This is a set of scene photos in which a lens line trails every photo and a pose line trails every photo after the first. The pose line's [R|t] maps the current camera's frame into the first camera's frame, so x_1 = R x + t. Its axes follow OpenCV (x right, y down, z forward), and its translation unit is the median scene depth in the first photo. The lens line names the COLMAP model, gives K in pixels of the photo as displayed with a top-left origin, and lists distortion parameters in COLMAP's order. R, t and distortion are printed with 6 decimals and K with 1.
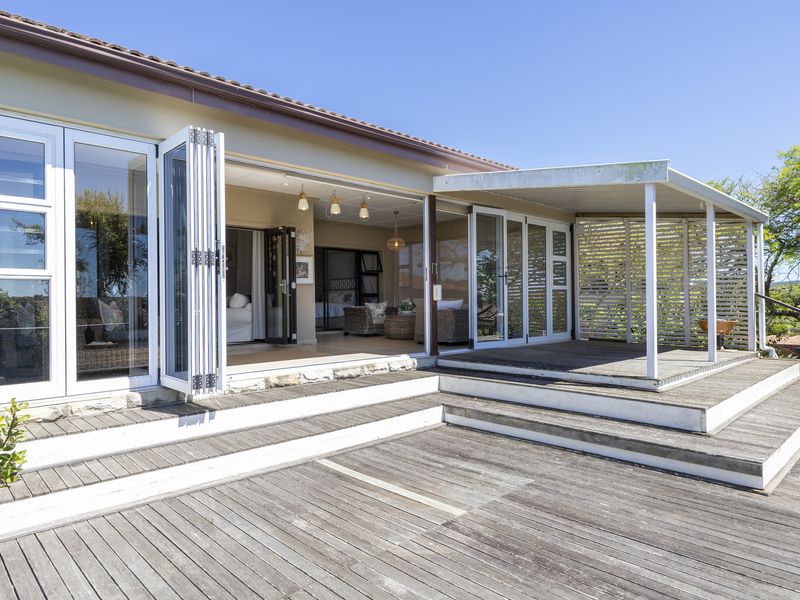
lens RADIAL K [[523.0, 0, 398.1], [0, 523.0, 297.8], [0, 0, 1]] dist [0.014791, -0.000941]
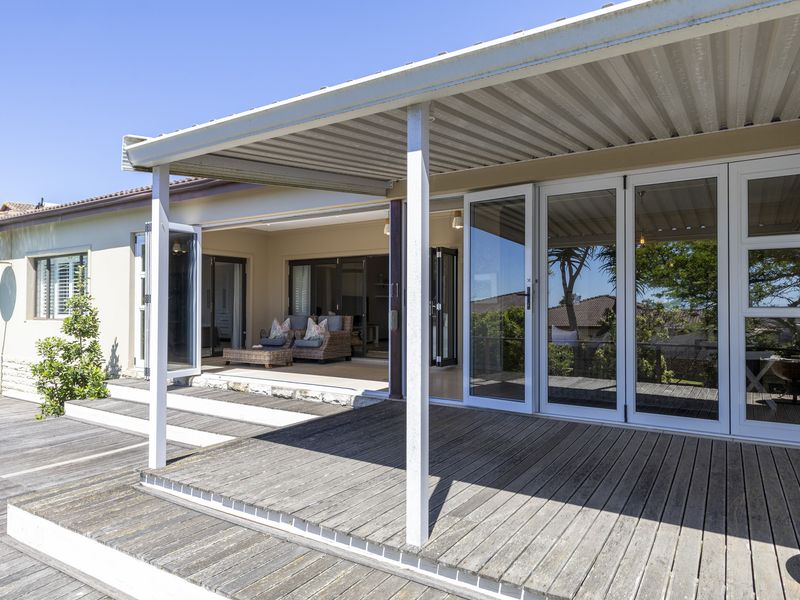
lens RADIAL K [[520.8, 0, 400.3], [0, 520.8, 313.4], [0, 0, 1]] dist [0.001208, -0.001233]
pose [[0.237359, -0.017241, -0.971269, 1.155953], [-0.025282, 0.999394, -0.023919, -0.001182], [0.971093, 0.030233, 0.236779, 1.114312]]
